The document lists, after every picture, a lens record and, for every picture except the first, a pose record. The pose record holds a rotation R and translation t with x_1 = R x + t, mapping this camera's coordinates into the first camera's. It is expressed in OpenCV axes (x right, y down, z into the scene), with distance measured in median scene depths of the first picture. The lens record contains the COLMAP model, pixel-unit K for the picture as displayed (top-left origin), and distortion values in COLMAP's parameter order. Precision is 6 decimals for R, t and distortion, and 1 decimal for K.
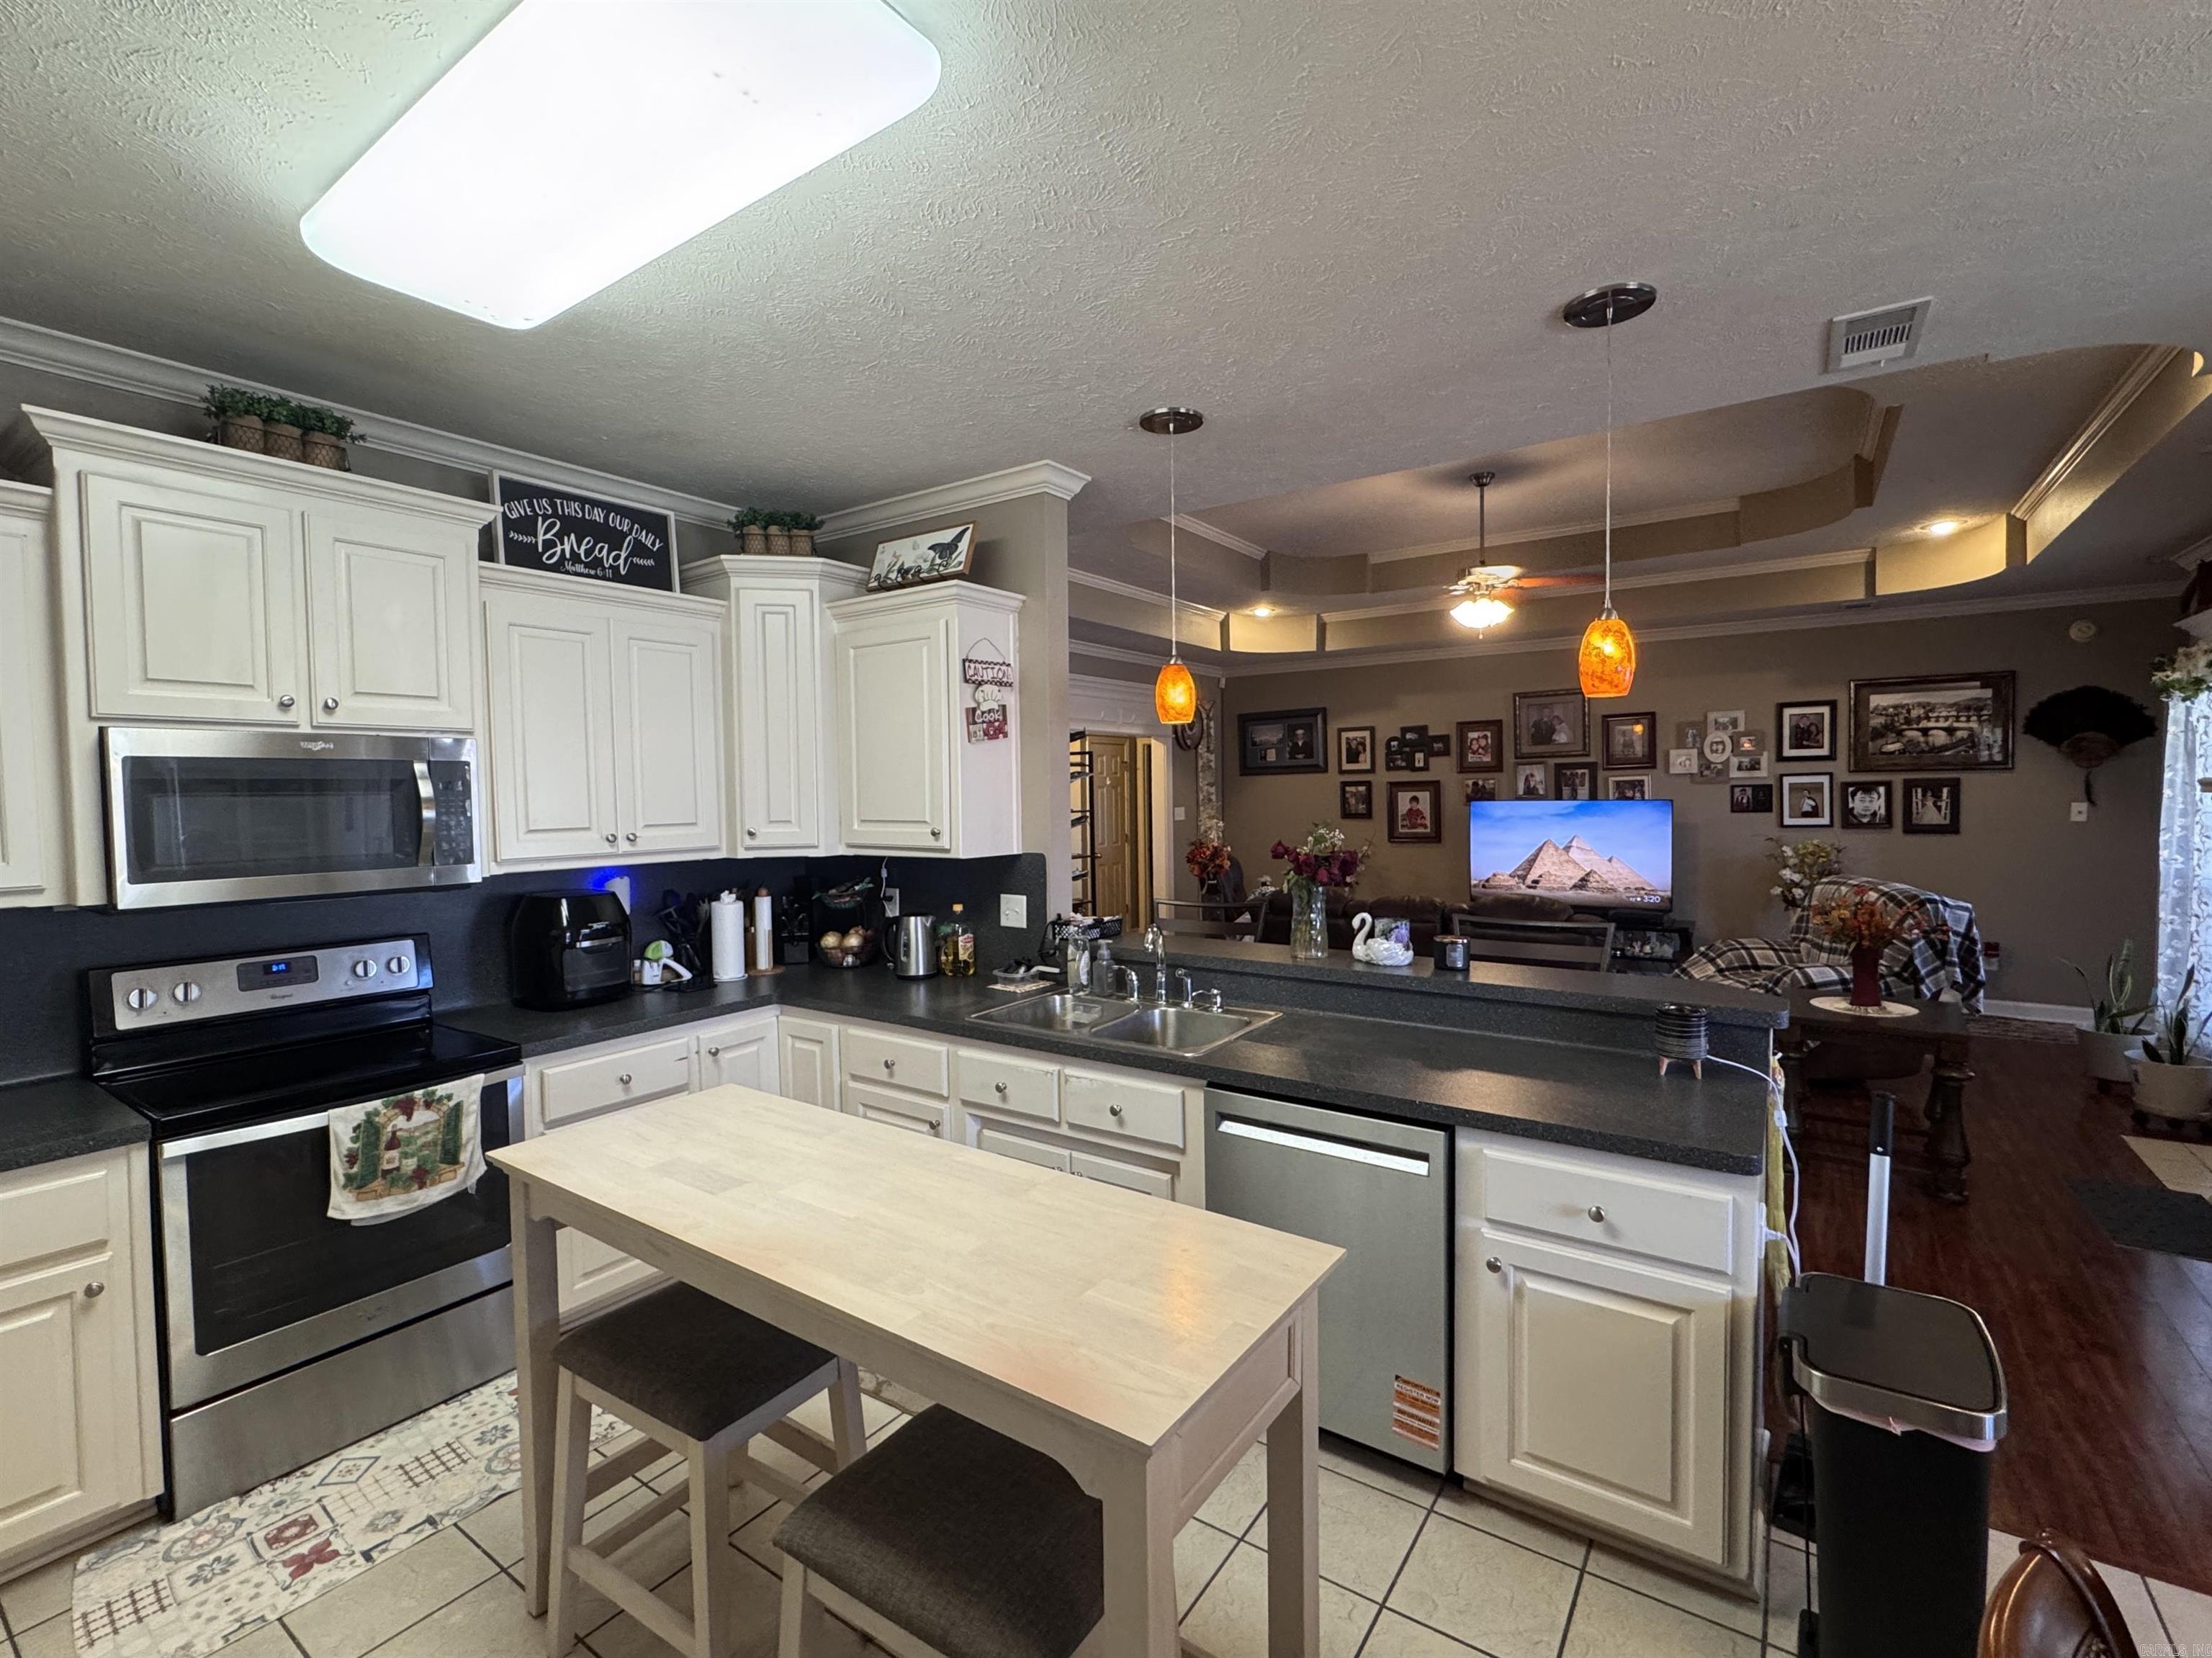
lens RADIAL K [[987.8, 0, 1106.0], [0, 987.8, 829.0], [0, 0, 1]] dist [-0.005637, 0.000424]
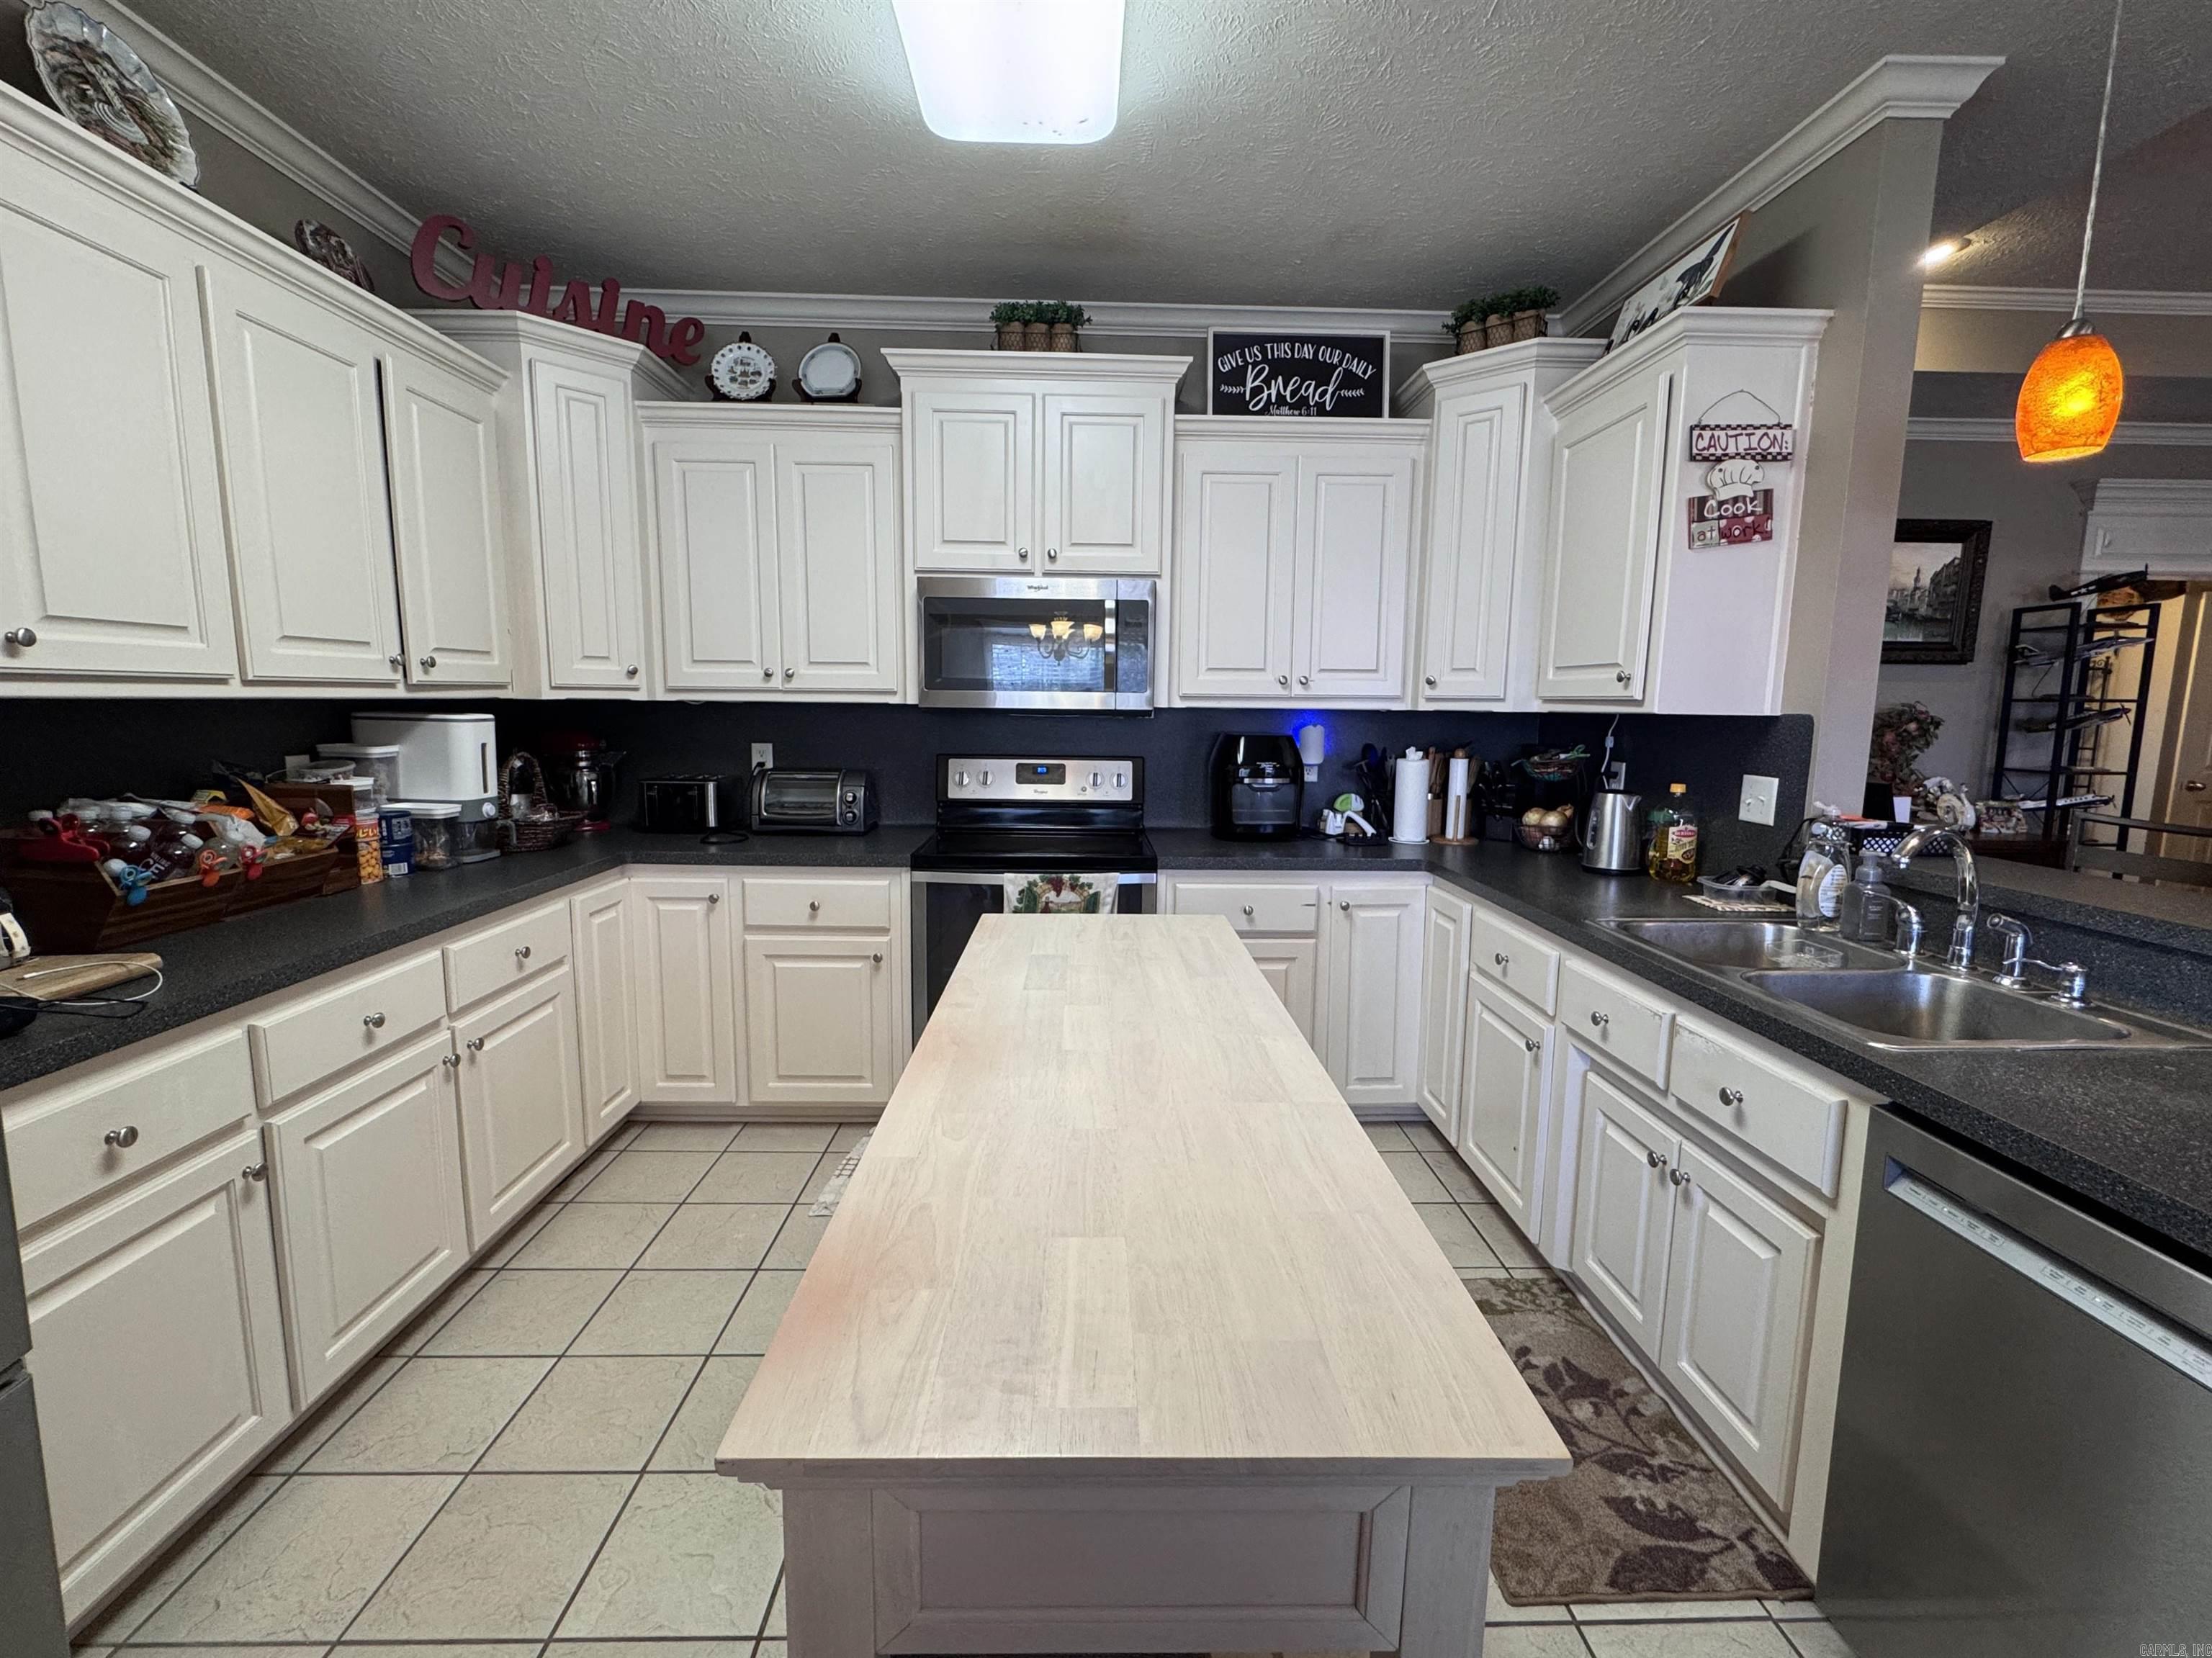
lens RADIAL K [[948.5, 0, 1105.3], [0, 948.5, 827.0], [0, 0, 1]] dist [-0.002420, 0.000248]
pose [[0.593927, 0.125866, -0.794612, 0.164867], [-0.051430, 0.991606, 0.118629, 0.047248], [0.802873, -0.029591, 0.595415, 0.239716]]
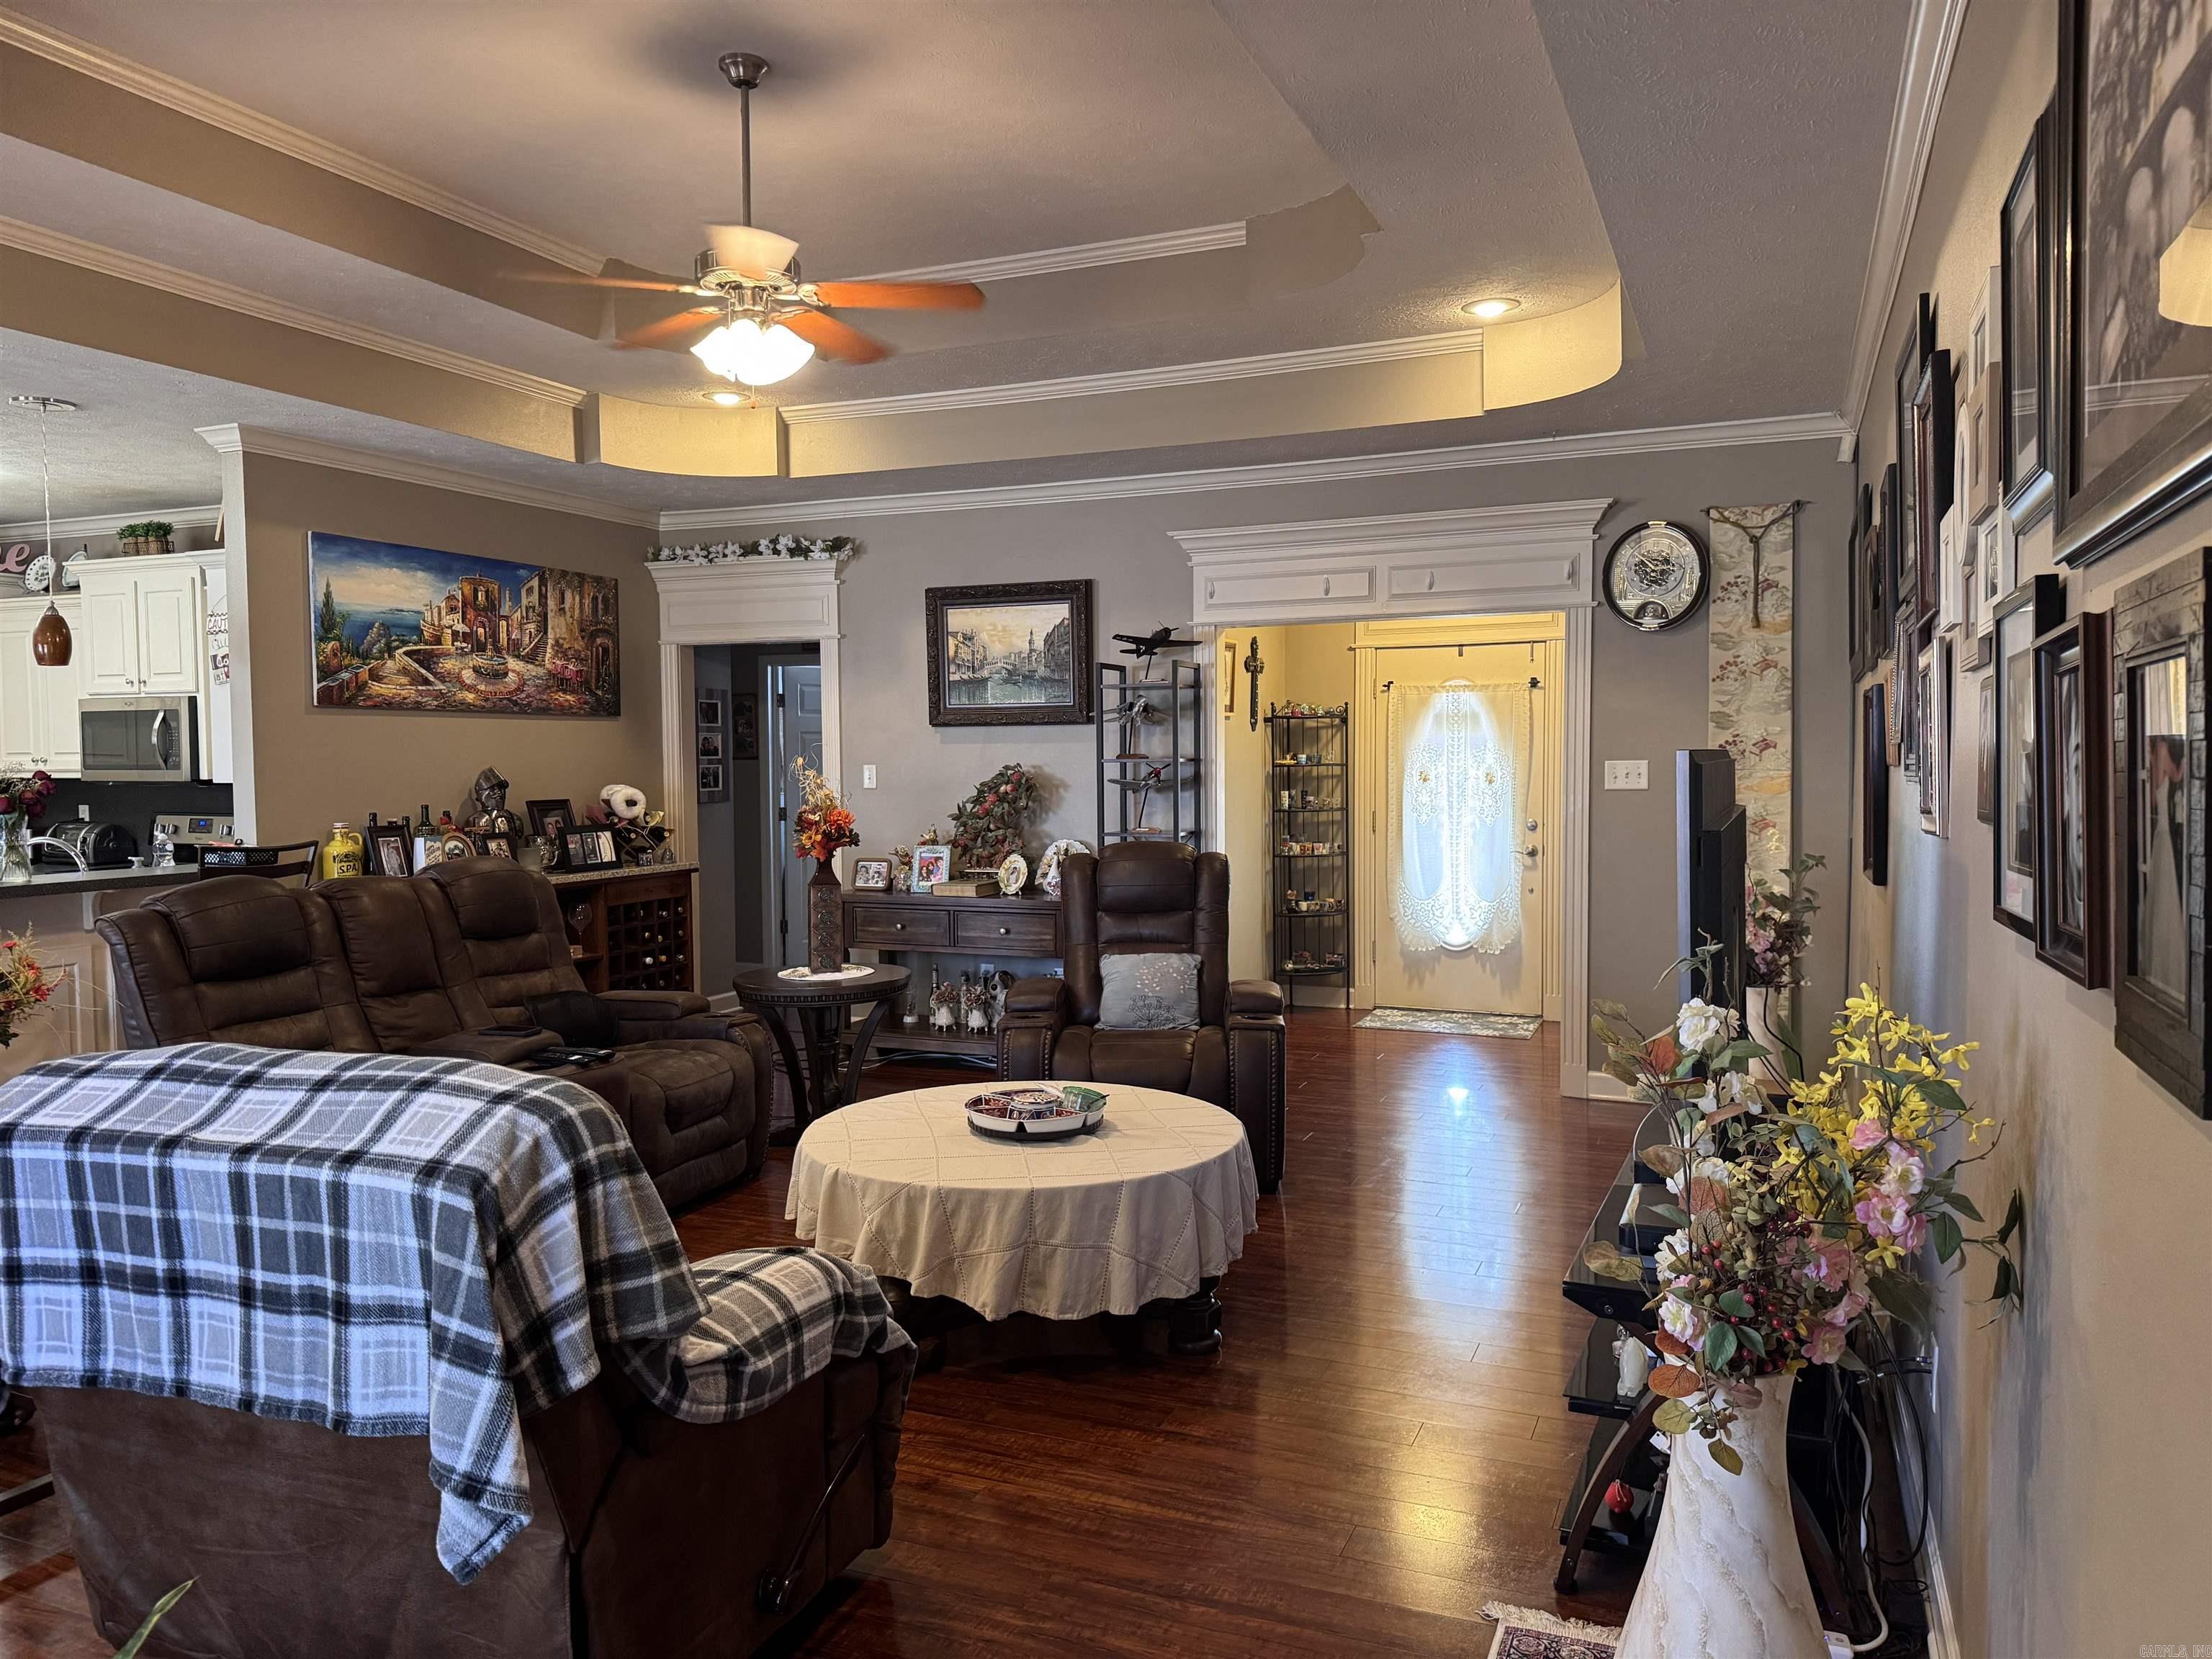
lens RADIAL K [[1554.2, 0, 1102.5], [0, 1554.2, 834.6], [0, 0, 1]] dist [0.137983, -0.203252]
pose [[0.199504, 0.065430, -0.977710, 1.819895], [-0.035493, 0.997596, 0.059518, -0.056628], [0.979254, 0.022828, 0.201347, 1.552428]]
